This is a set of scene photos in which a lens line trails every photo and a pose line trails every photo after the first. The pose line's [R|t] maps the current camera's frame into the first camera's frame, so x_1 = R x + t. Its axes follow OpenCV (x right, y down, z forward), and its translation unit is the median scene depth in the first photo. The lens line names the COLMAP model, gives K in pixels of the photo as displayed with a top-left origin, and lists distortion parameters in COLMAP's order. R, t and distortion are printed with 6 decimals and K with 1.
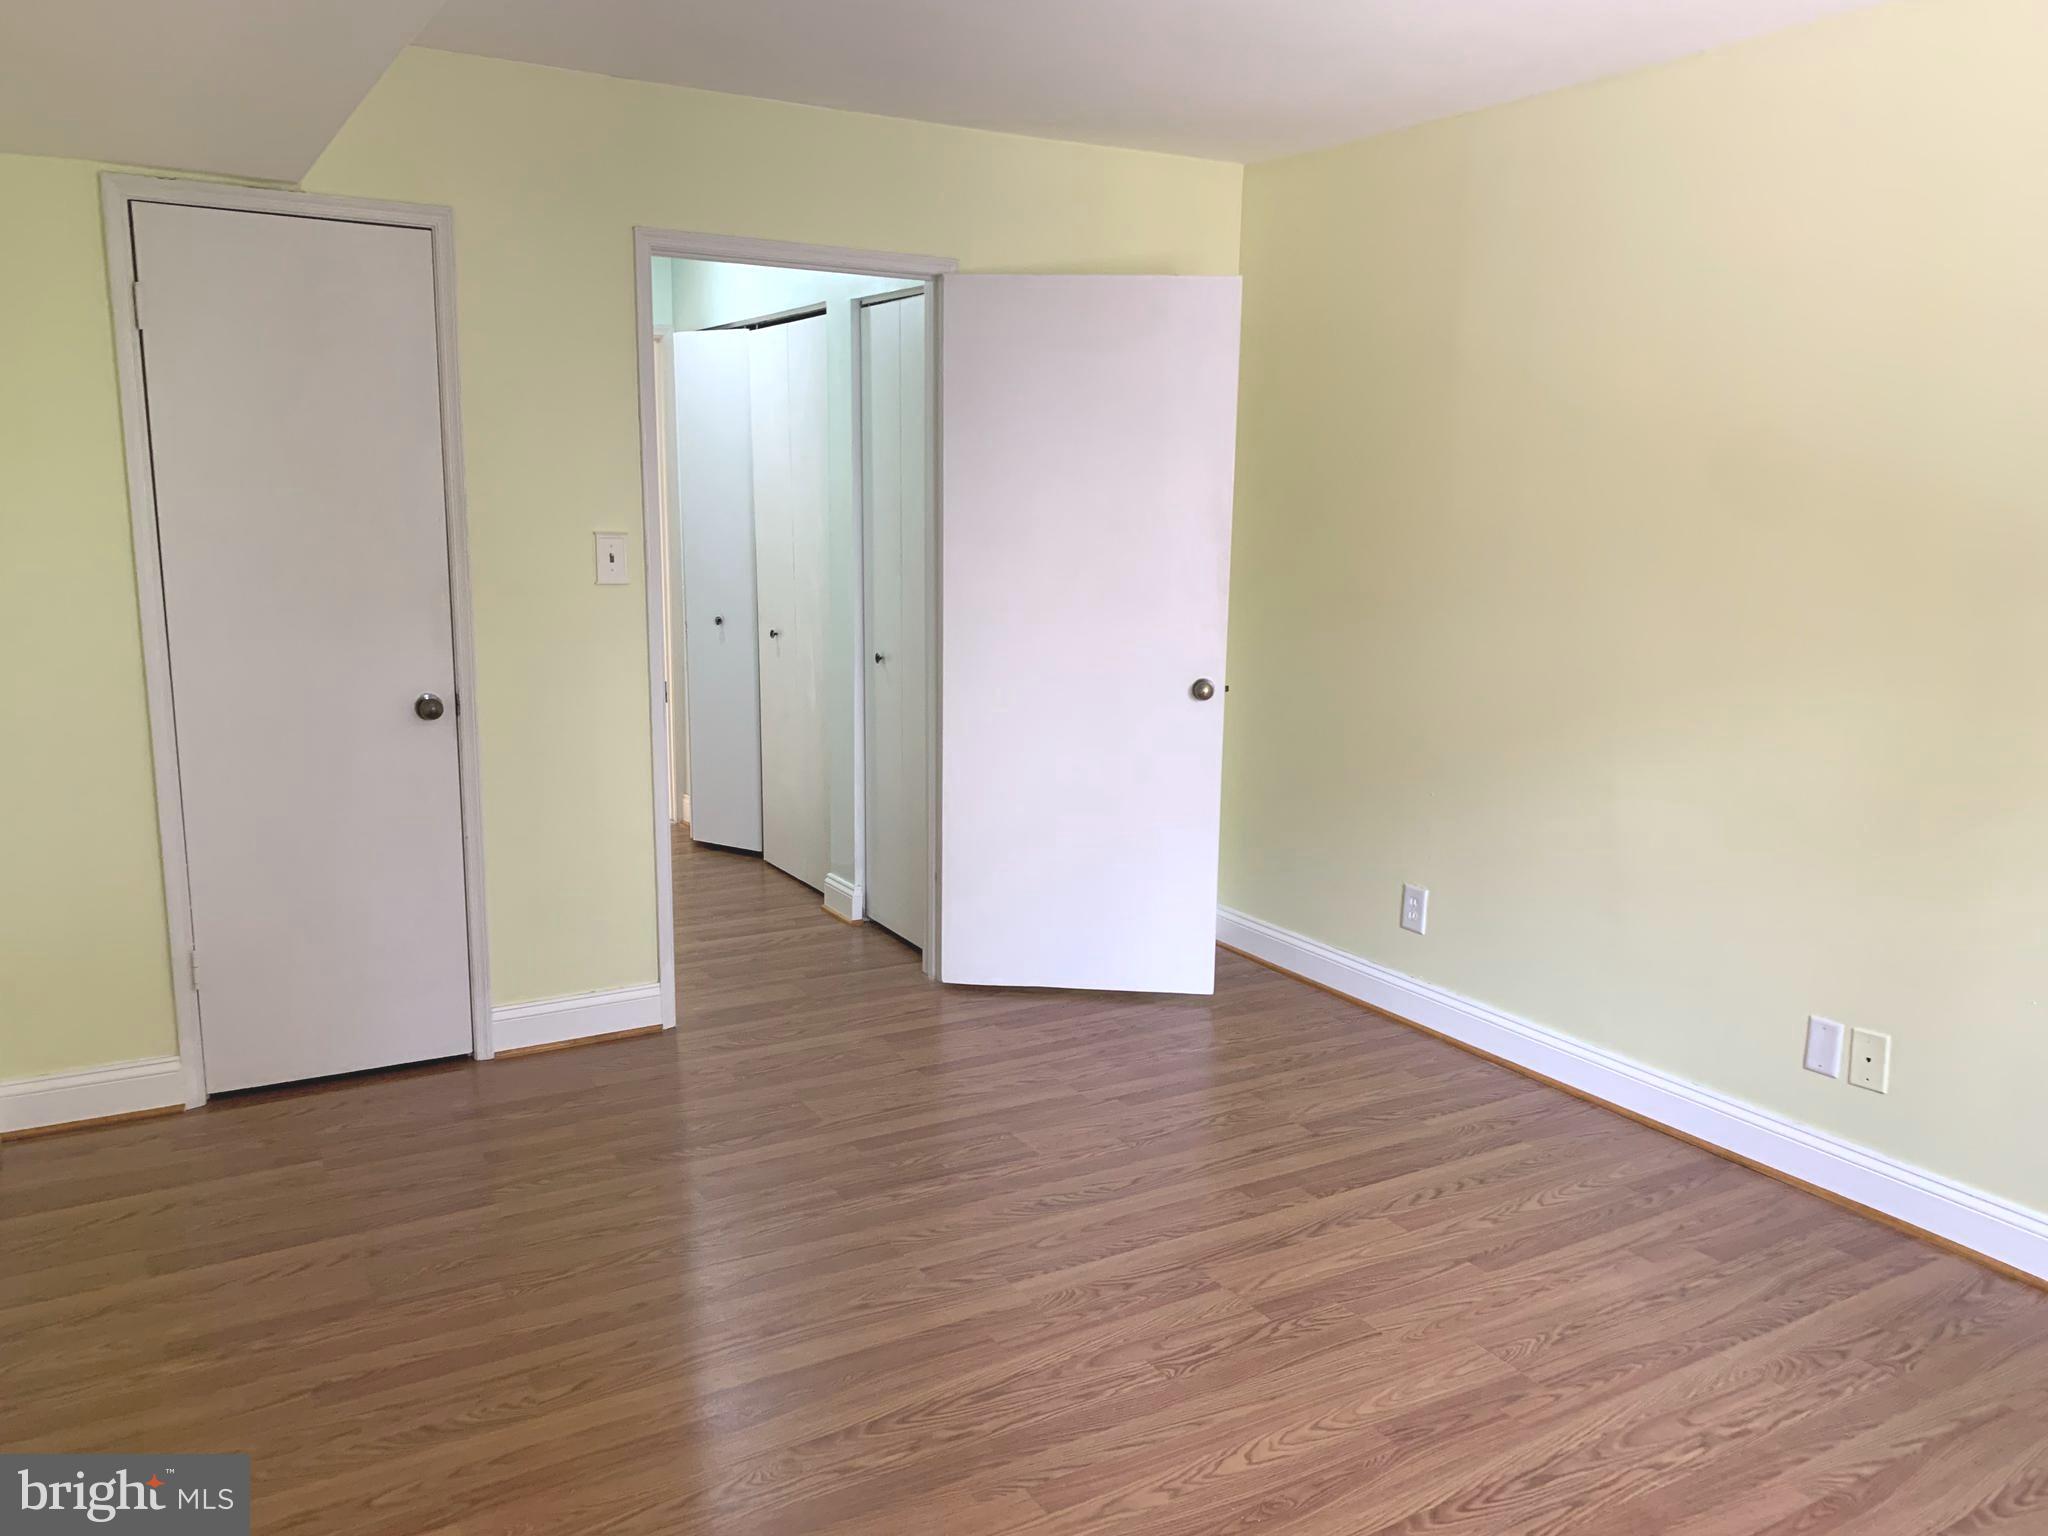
lens RADIAL K [[1562.1, 0, 1024.0], [0, 1562.1, 768.0], [0, 0, 1]] dist [0.098216, -0.158979]
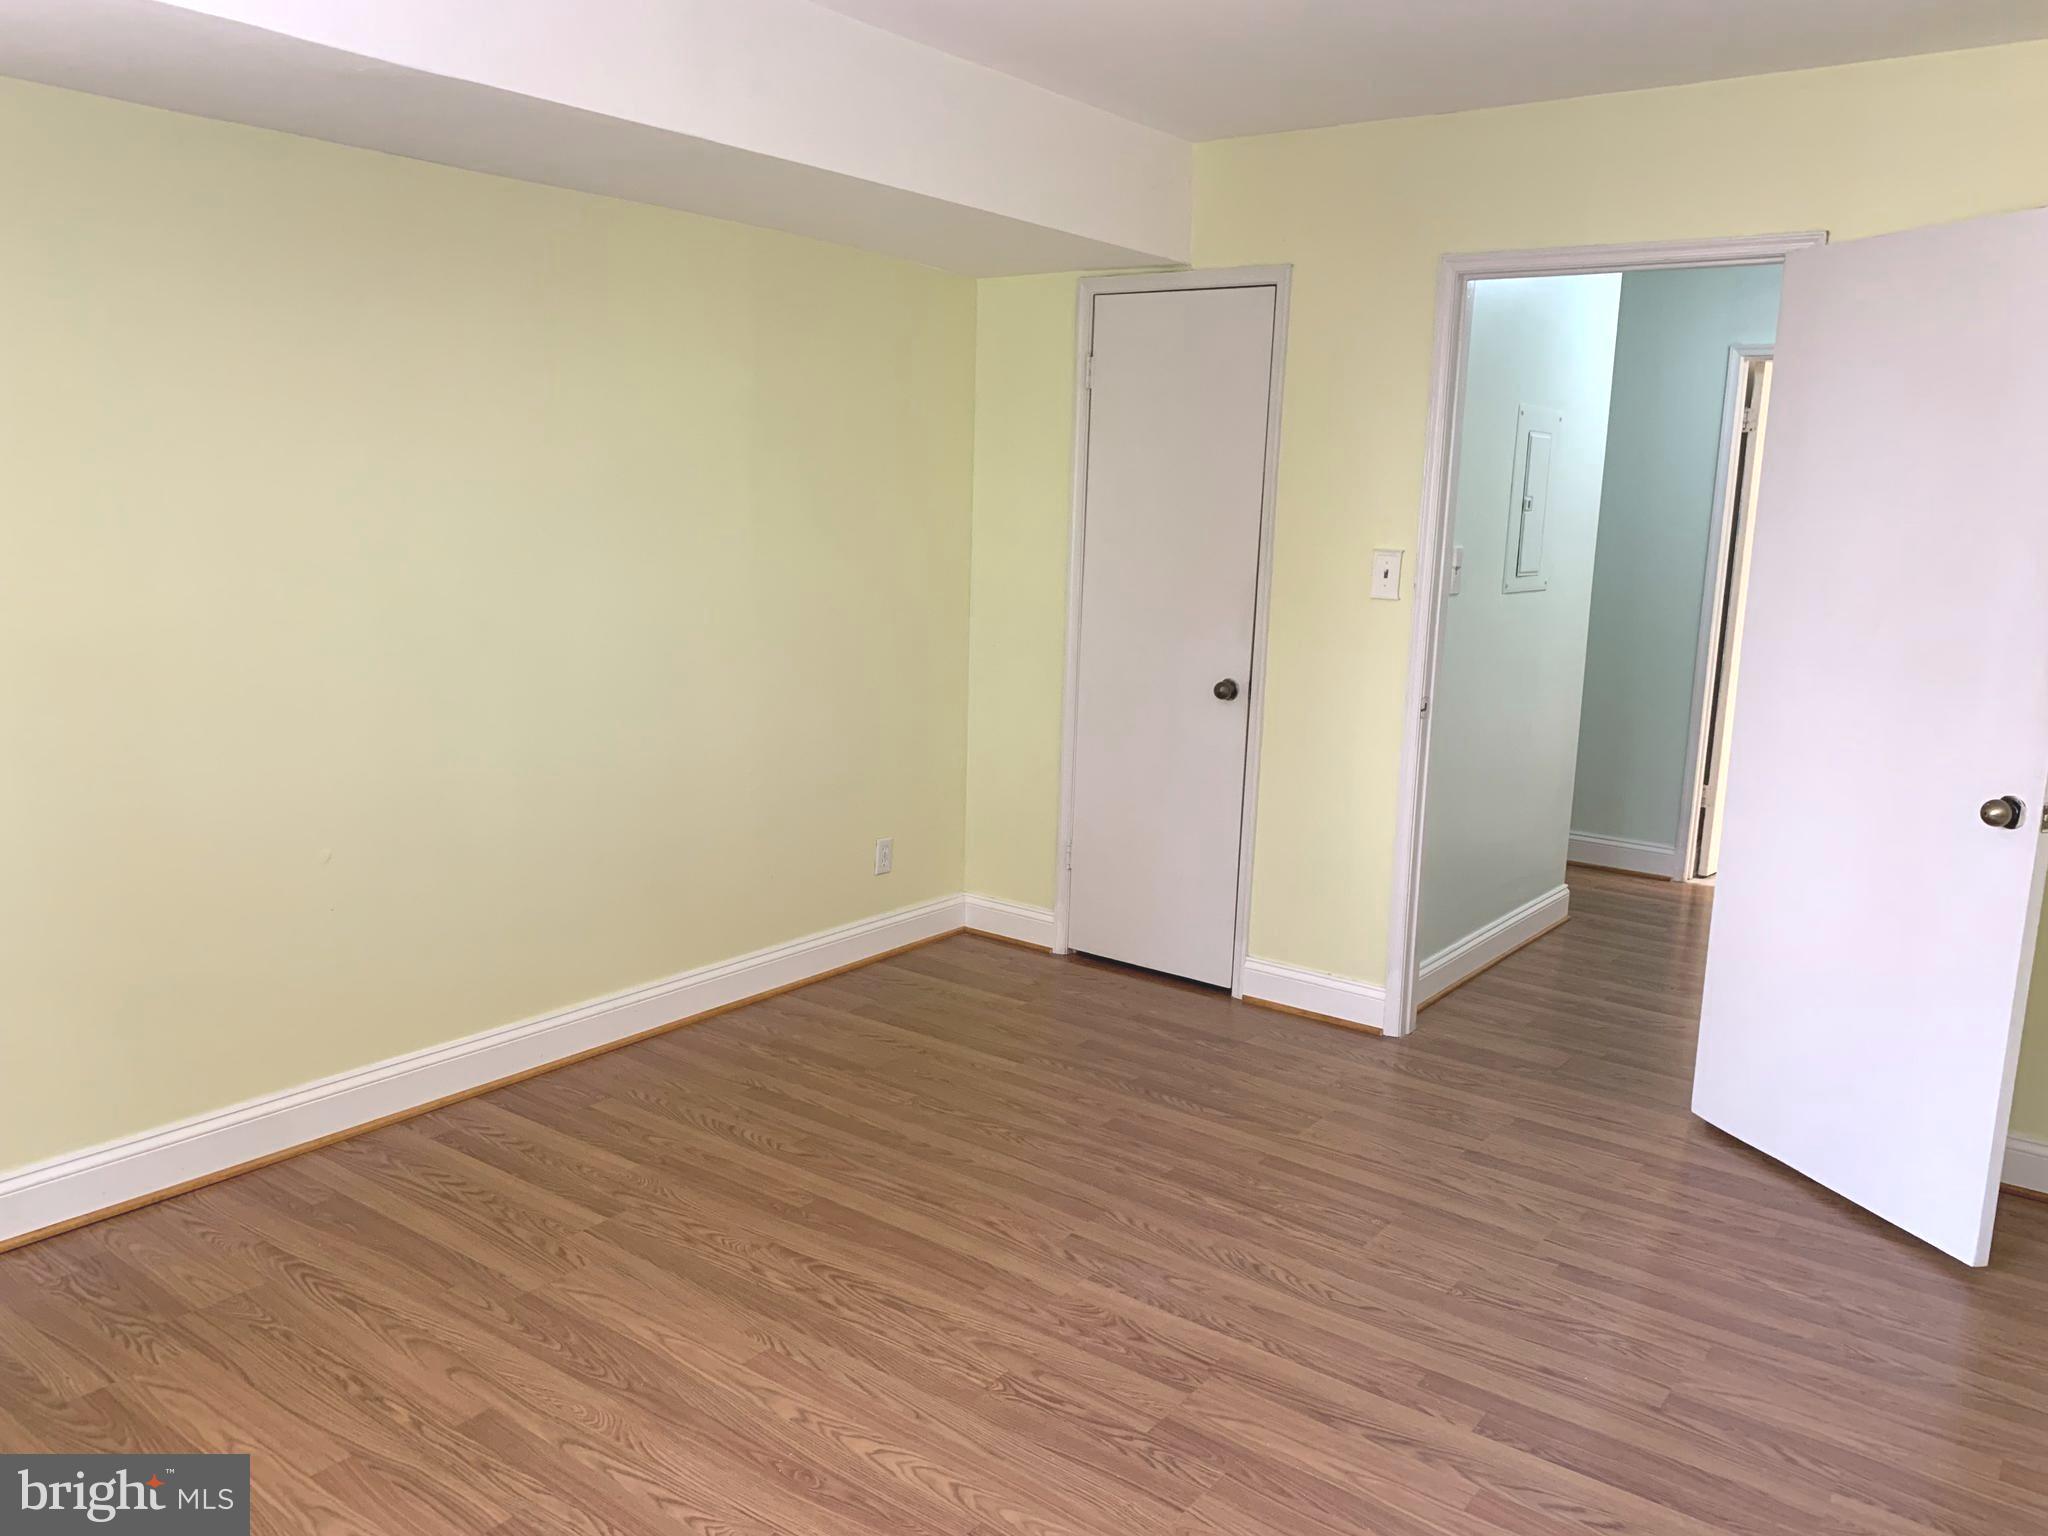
lens RADIAL K [[1553.1, 0, 1055.1], [0, 1553.1, 766.5], [0, 0, 1]] dist [0.108478, -0.157880]
pose [[0.401371, 0.159103, -0.901991, 0.737222], [-0.189284, 0.977947, 0.088272, -0.069185], [0.896143, 0.135302, 0.422635, 0.452384]]
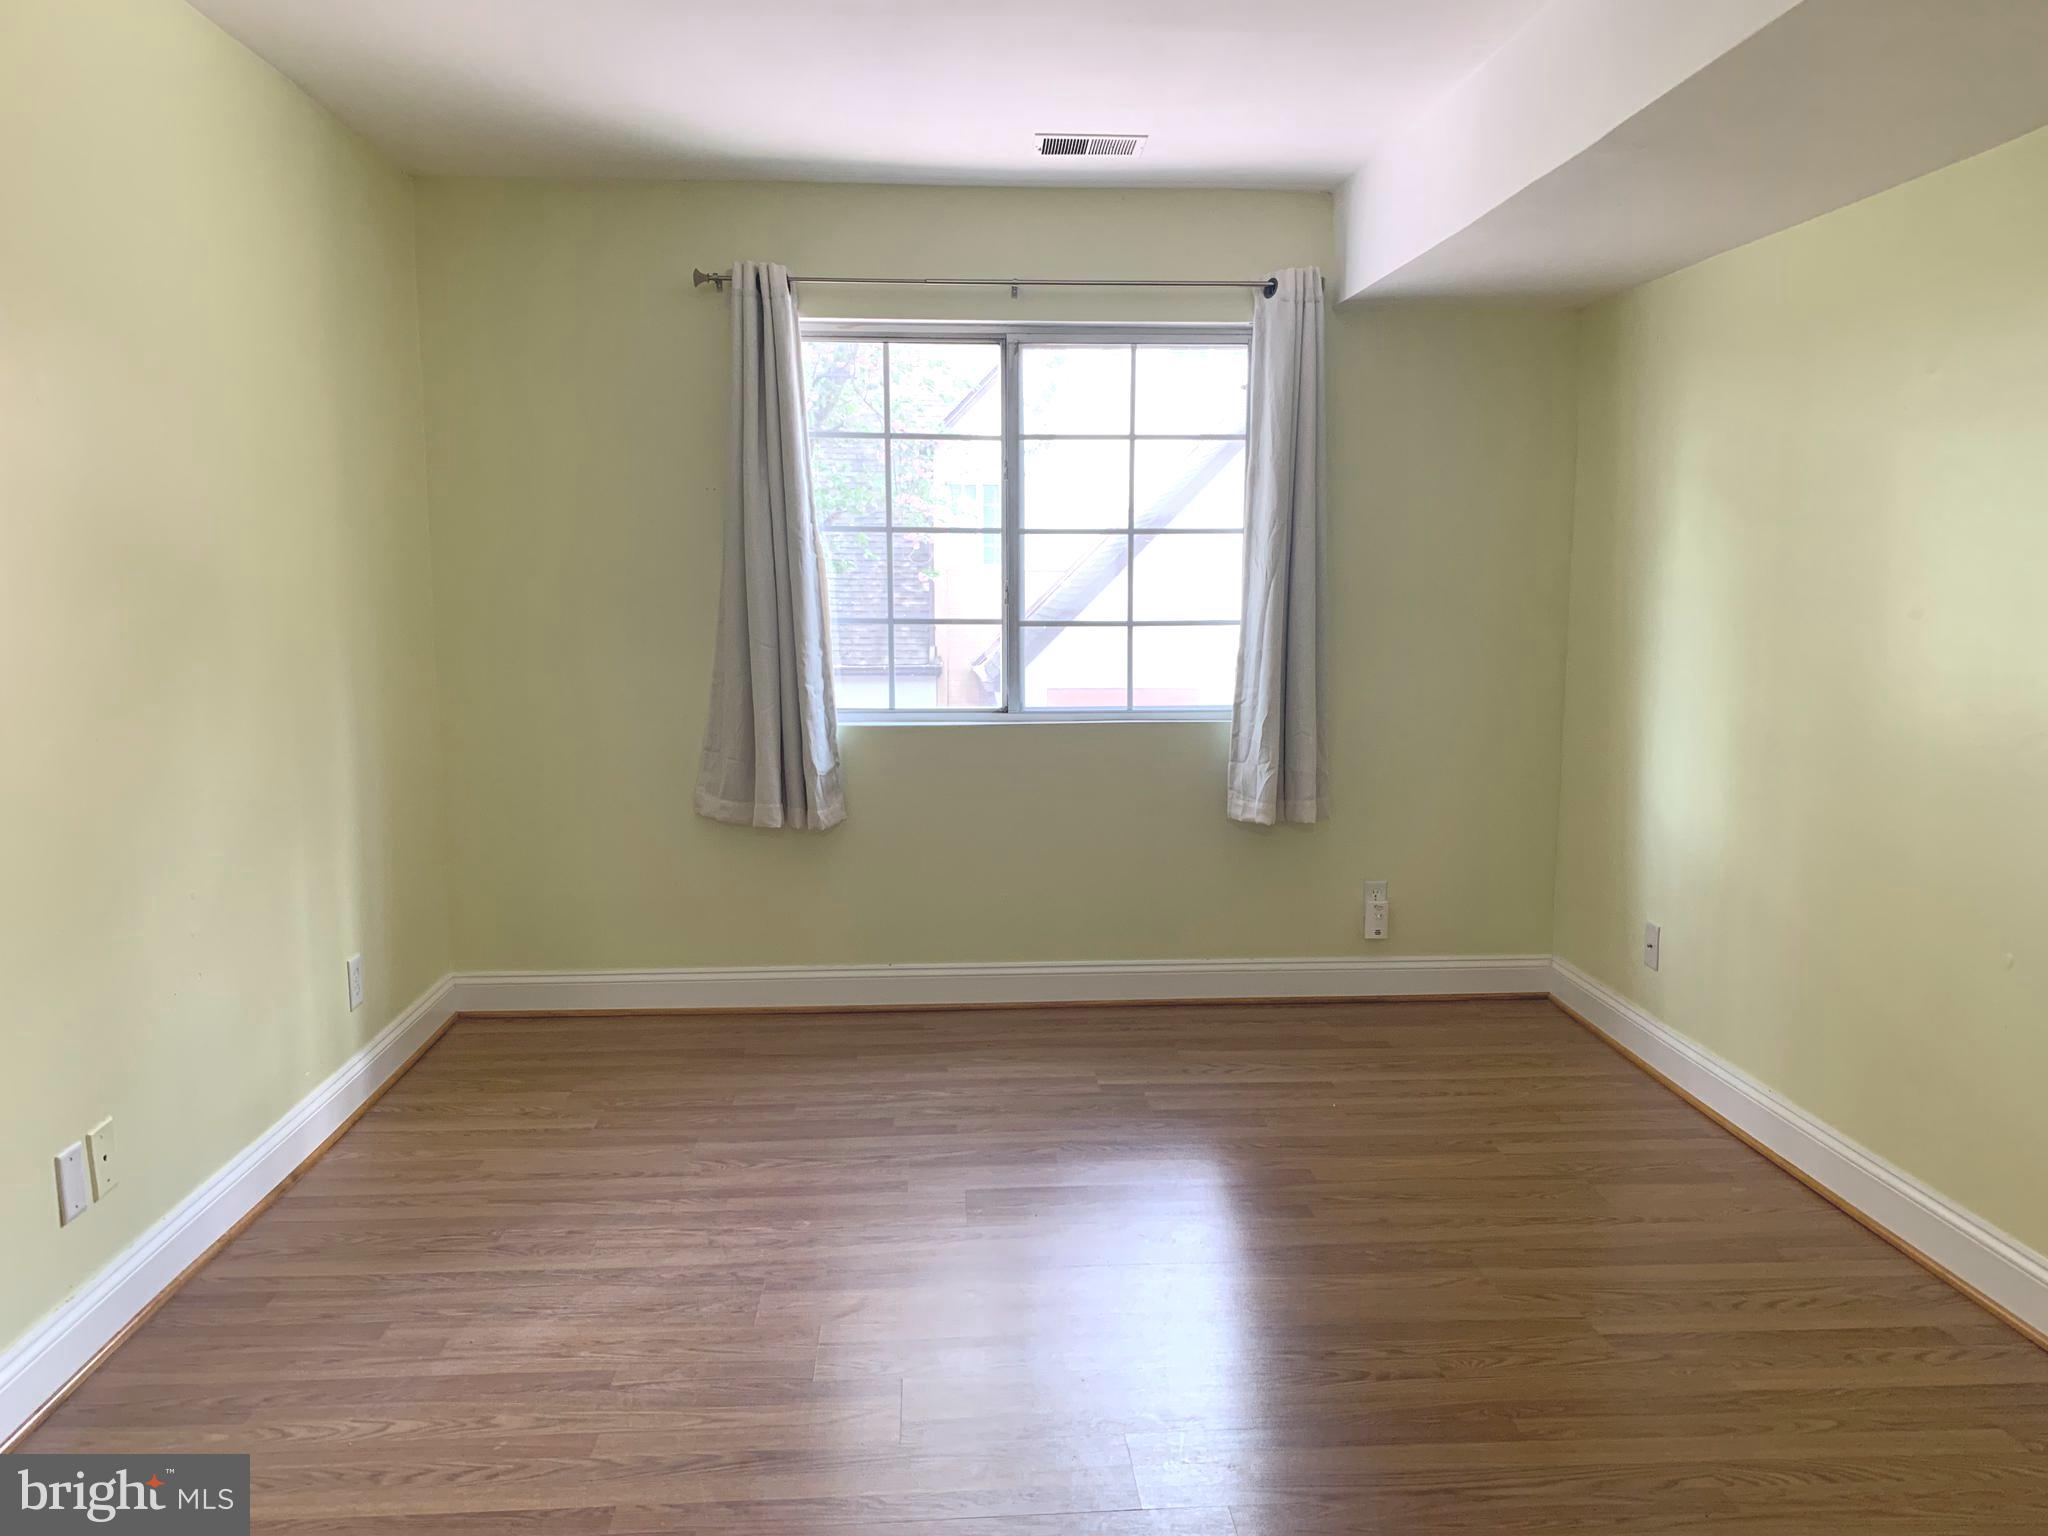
lens RADIAL K [[1562.1, 0, 1024.0], [0, 1562.1, 768.0], [0, 0, 1]] dist [0.098216, -0.158979]
pose [[-0.893626, -0.071177, 0.443133, -0.248622], [0.065602, 0.956025, 0.285853, -0.214673], [-0.443993, 0.284516, -0.849659, 1.403186]]
